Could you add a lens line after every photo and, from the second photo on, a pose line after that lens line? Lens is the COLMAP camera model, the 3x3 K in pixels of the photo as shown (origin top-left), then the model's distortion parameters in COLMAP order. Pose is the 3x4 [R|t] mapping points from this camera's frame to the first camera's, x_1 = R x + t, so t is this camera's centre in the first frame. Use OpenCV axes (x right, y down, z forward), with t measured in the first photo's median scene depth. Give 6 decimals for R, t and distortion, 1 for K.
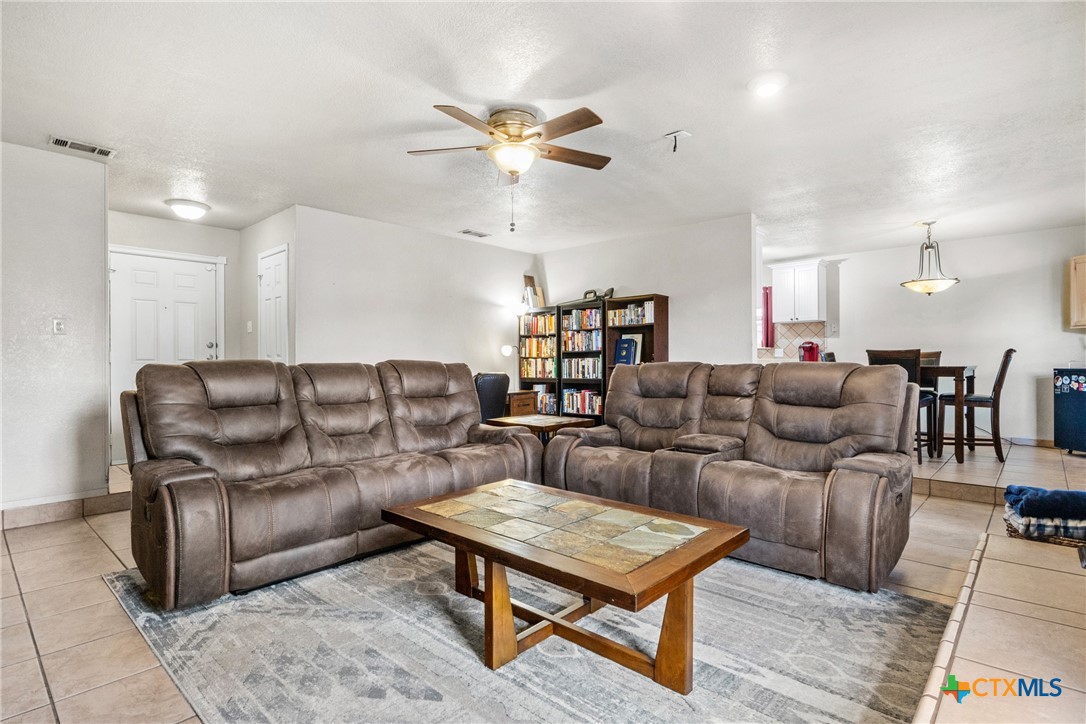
lens RADIAL K [[542.0, 0, 545.1], [0, 542.0, 366.6], [0, 0, 1]] dist [-0.015058, -0.003178]
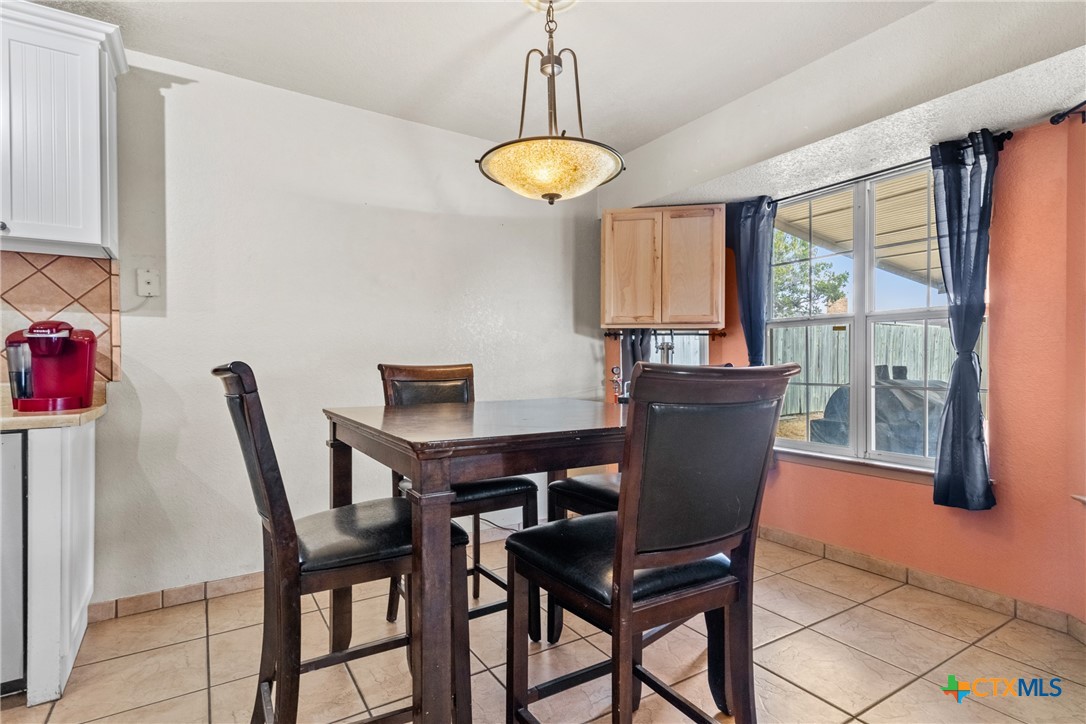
lens RADIAL K [[542.0, 0, 545.1], [0, 542.0, 368.6], [0, 0, 1]] dist [-0.015058, -0.003178]
pose [[0.248763, -0.003736, 0.968557, 0.291540], [0.006545, 0.999976, 0.002177, -0.021299], [-0.968542, 0.005797, 0.248781, 0.700655]]
